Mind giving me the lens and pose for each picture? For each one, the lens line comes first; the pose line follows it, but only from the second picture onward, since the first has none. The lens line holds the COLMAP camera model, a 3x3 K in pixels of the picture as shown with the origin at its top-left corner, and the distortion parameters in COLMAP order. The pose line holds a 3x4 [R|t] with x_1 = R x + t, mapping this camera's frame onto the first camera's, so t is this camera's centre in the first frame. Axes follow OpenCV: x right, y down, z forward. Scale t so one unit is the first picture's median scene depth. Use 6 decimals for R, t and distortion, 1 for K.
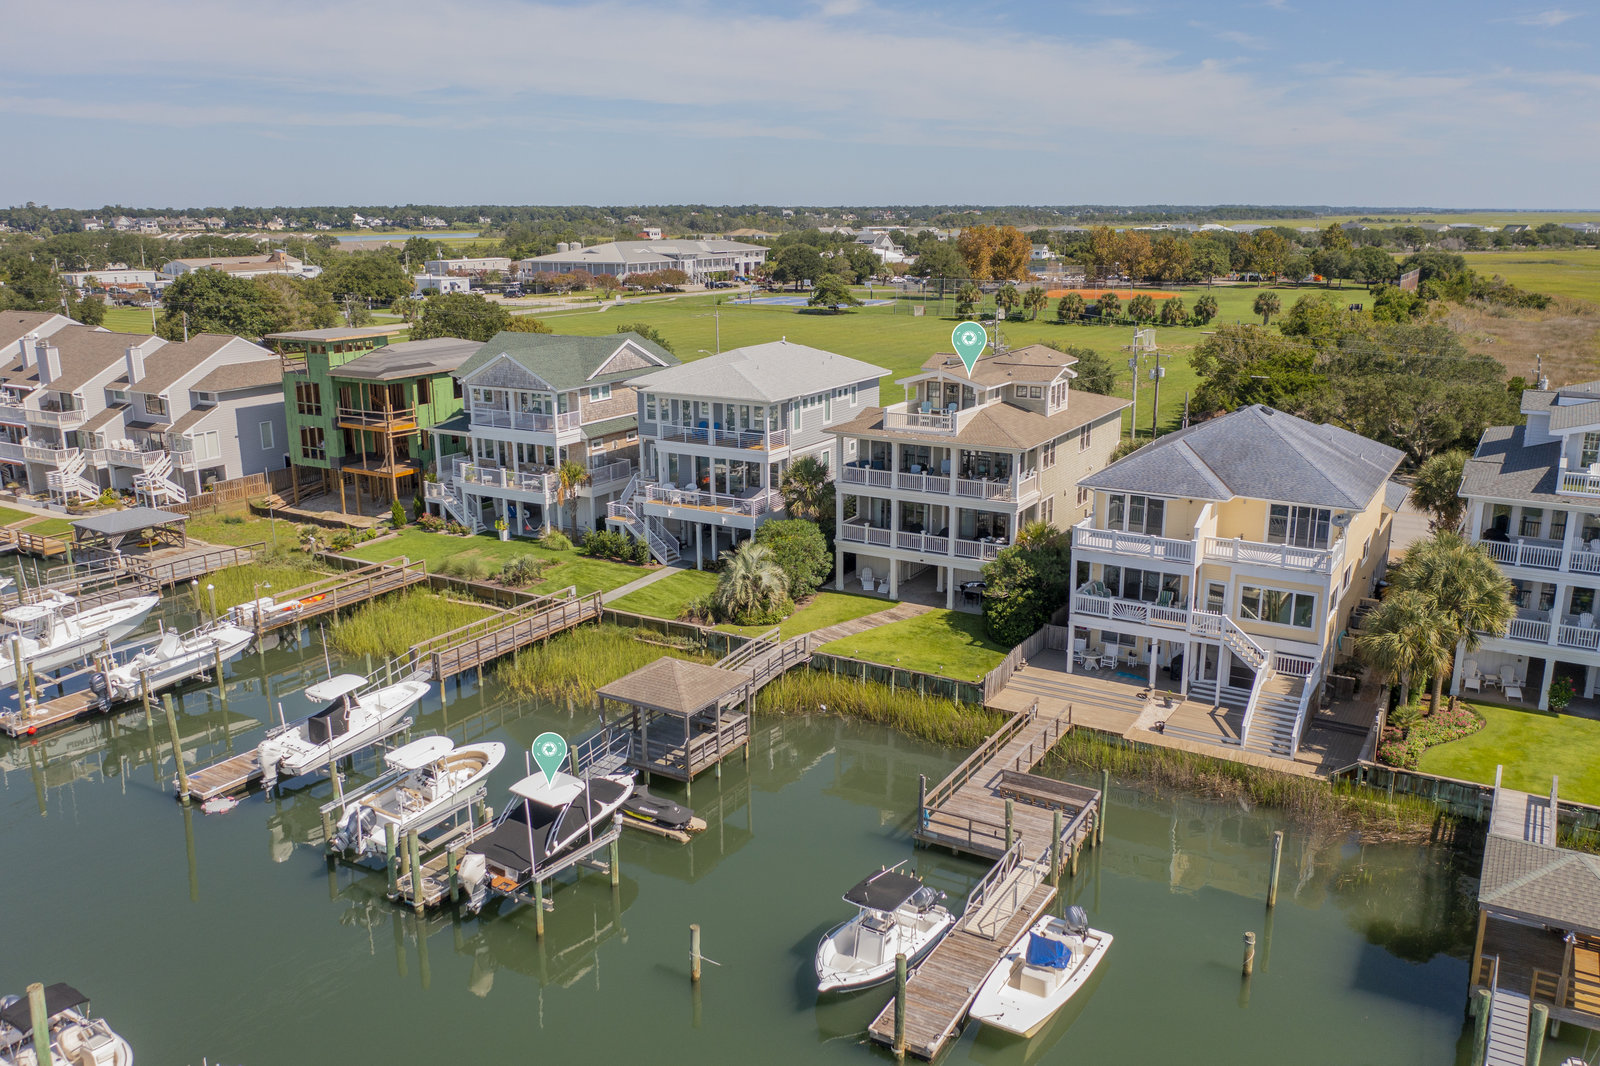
lens RADIAL K [[1272.3, 0, 791.7], [0, 1272.3, 535.4], [0, 0, 1]] dist [-0.008083, -0.003862]
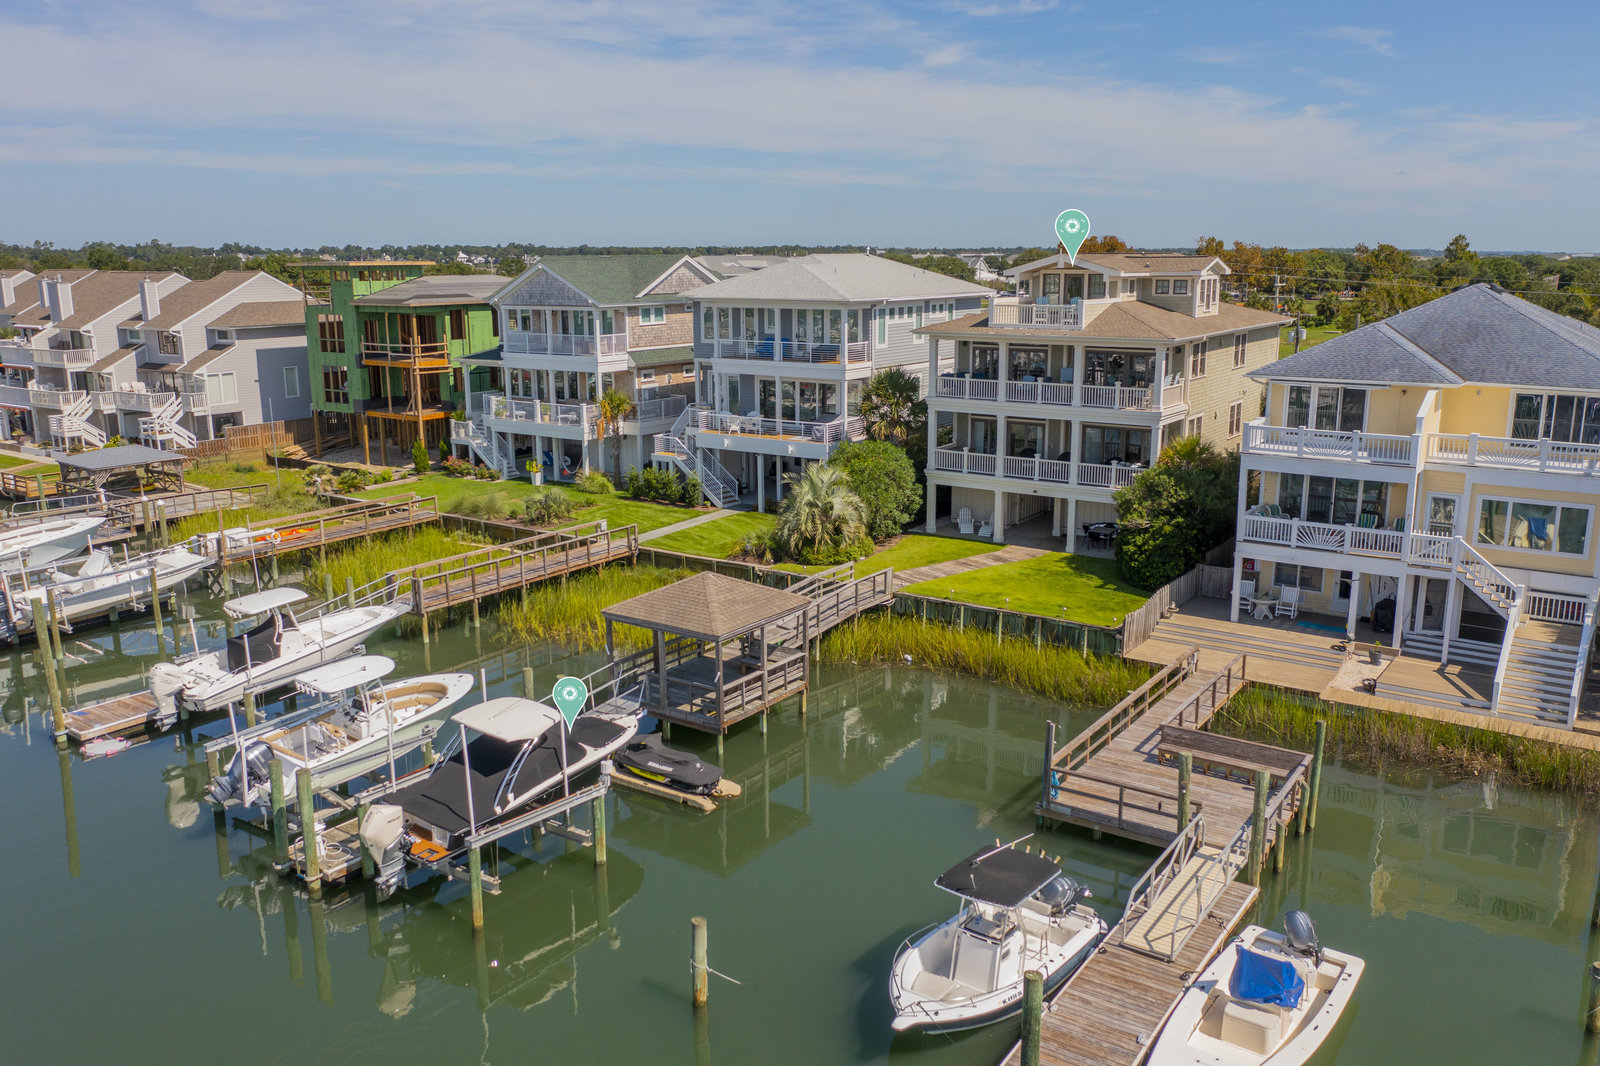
lens RADIAL K [[1262.0, 0, 791.8], [0, 1262.0, 534.2], [0, 0, 1]] dist [-0.013278, 0.000832]
pose [[0.997399, 0.014814, -0.070543, 0.006477], [-0.017051, 0.999367, -0.031209, 0.074233], [0.070036, 0.032331, 0.997020, 0.204478]]
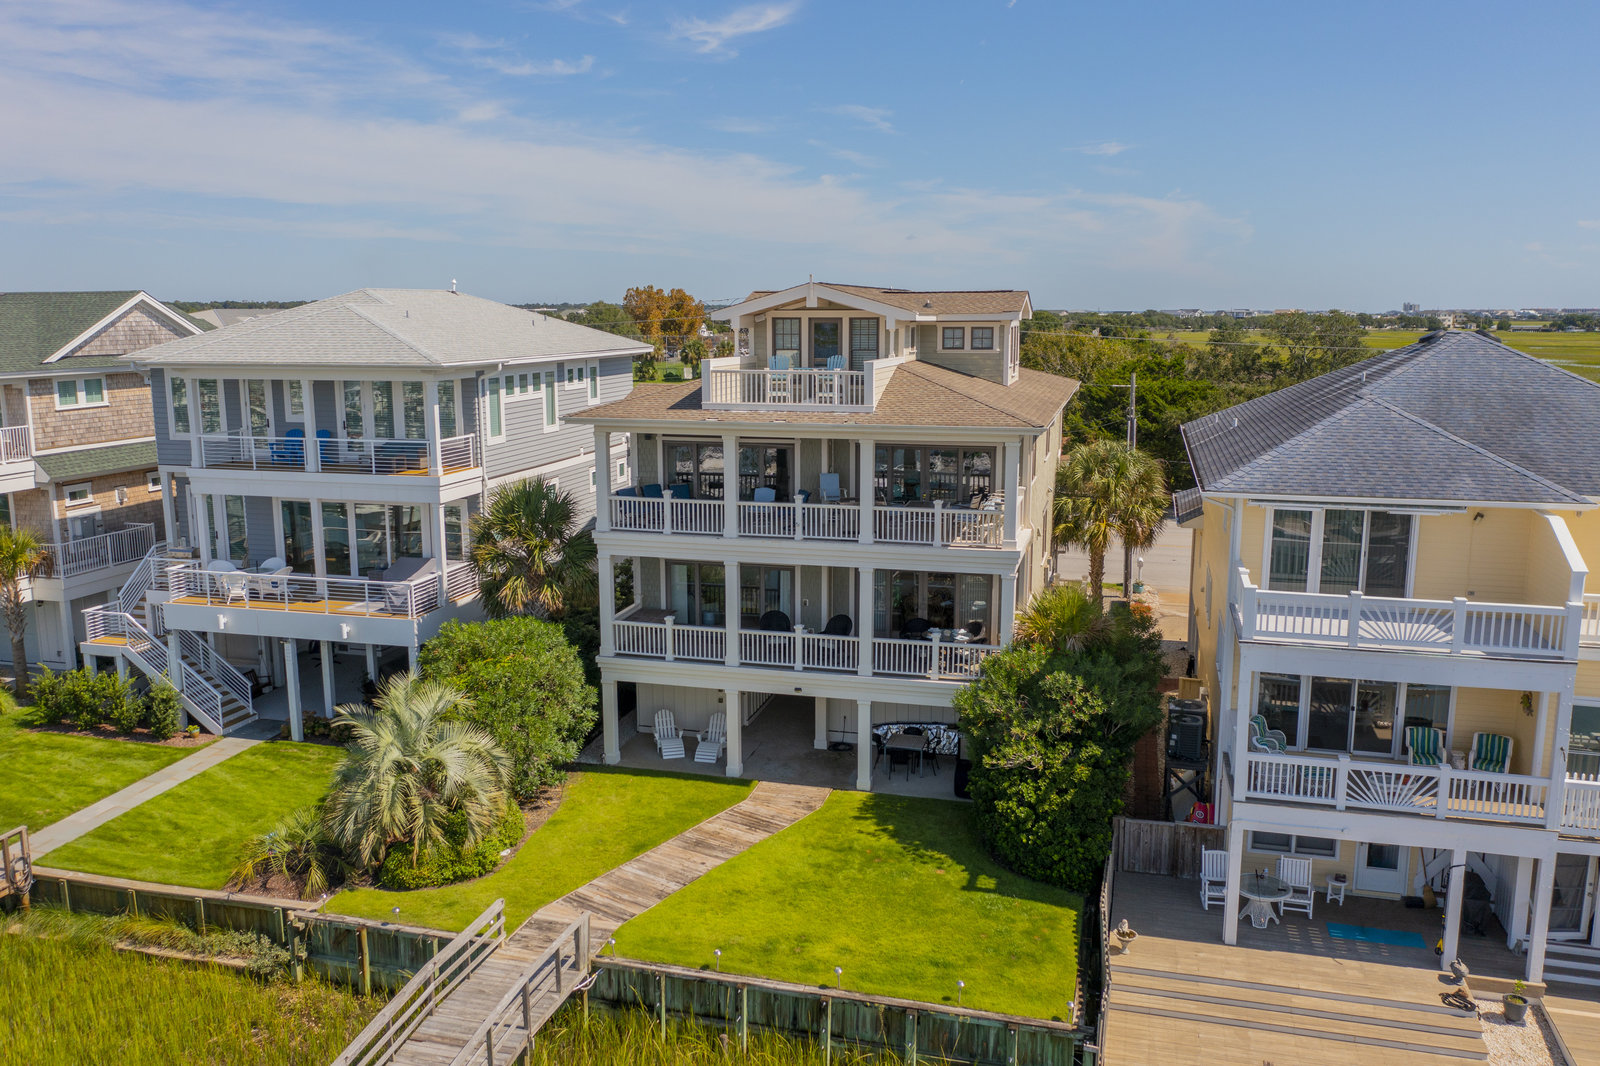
lens RADIAL K [[1272.3, 0, 791.7], [0, 1272.3, 535.4], [0, 0, 1]] dist [-0.008083, -0.003862]
pose [[0.962036, -0.045076, 0.269174, -0.022074], [0.065089, 0.995702, -0.065888, -0.005740], [-0.265047, 0.080907, 0.960835, 0.556051]]
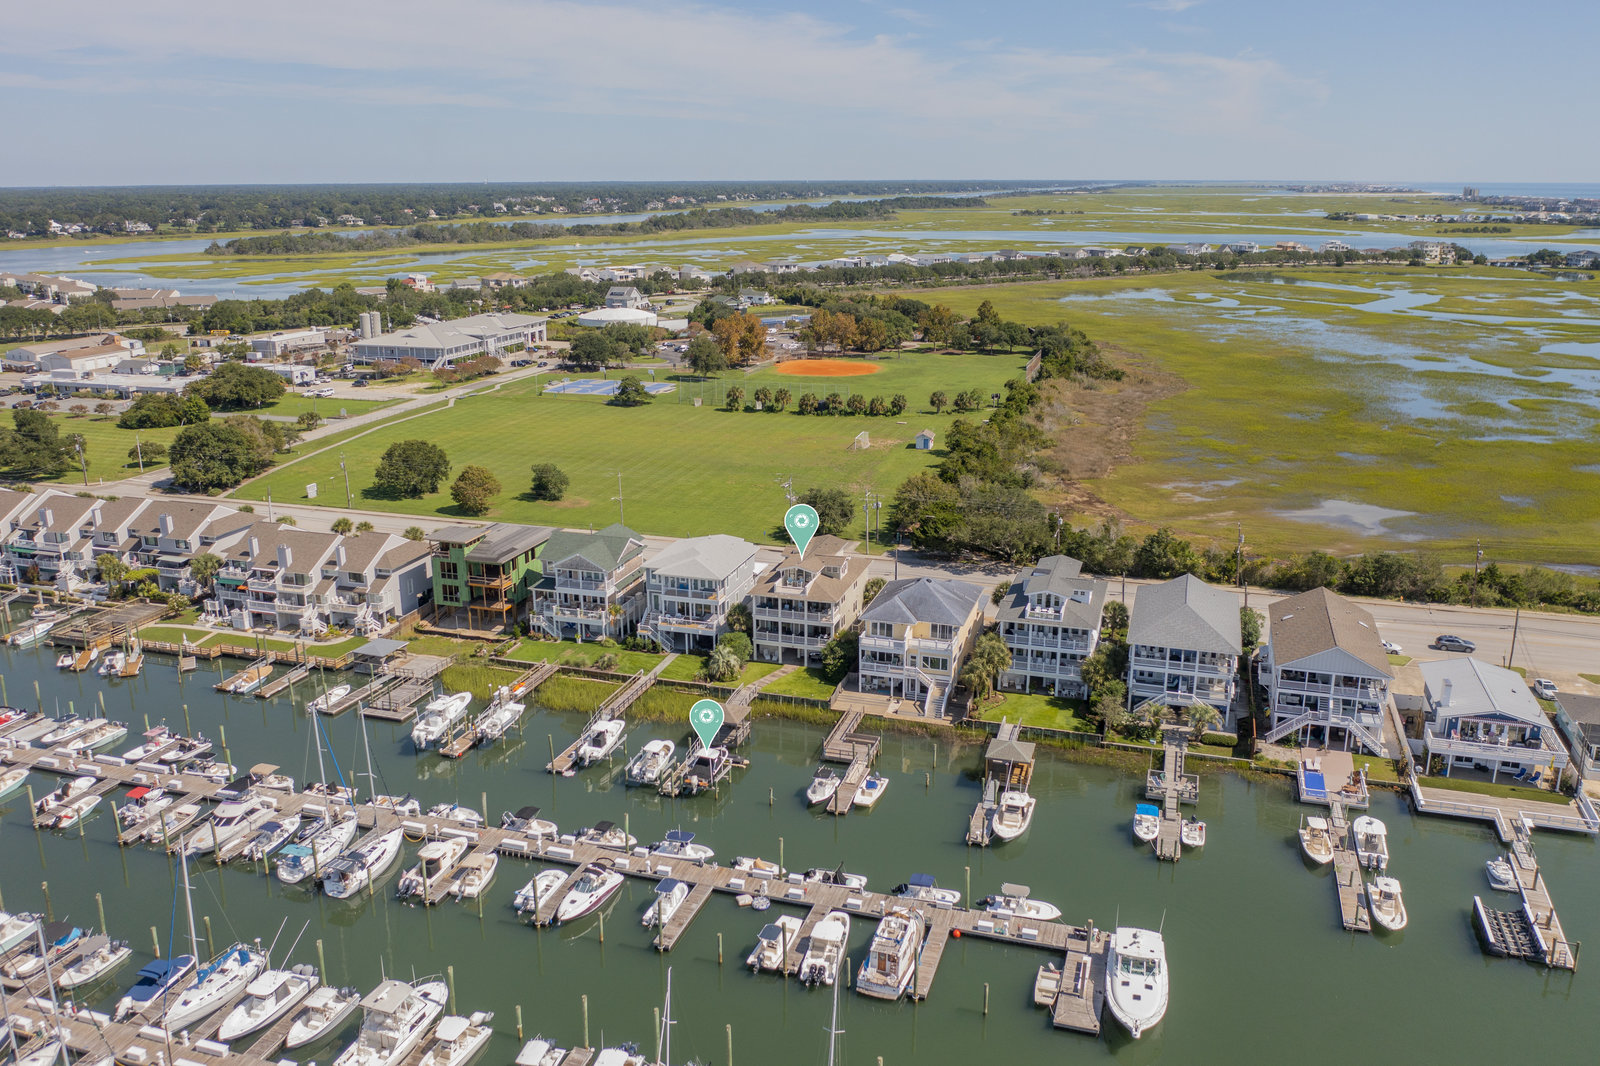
lens RADIAL K [[1262.0, 0, 791.8], [0, 1262.0, 534.2], [0, 0, 1]] dist [-0.013278, 0.000832]
pose [[0.973270, -0.060923, 0.221434, -0.404148], [0.055320, 0.997974, 0.031424, -0.261759], [-0.222900, -0.018334, 0.974669, -1.266983]]
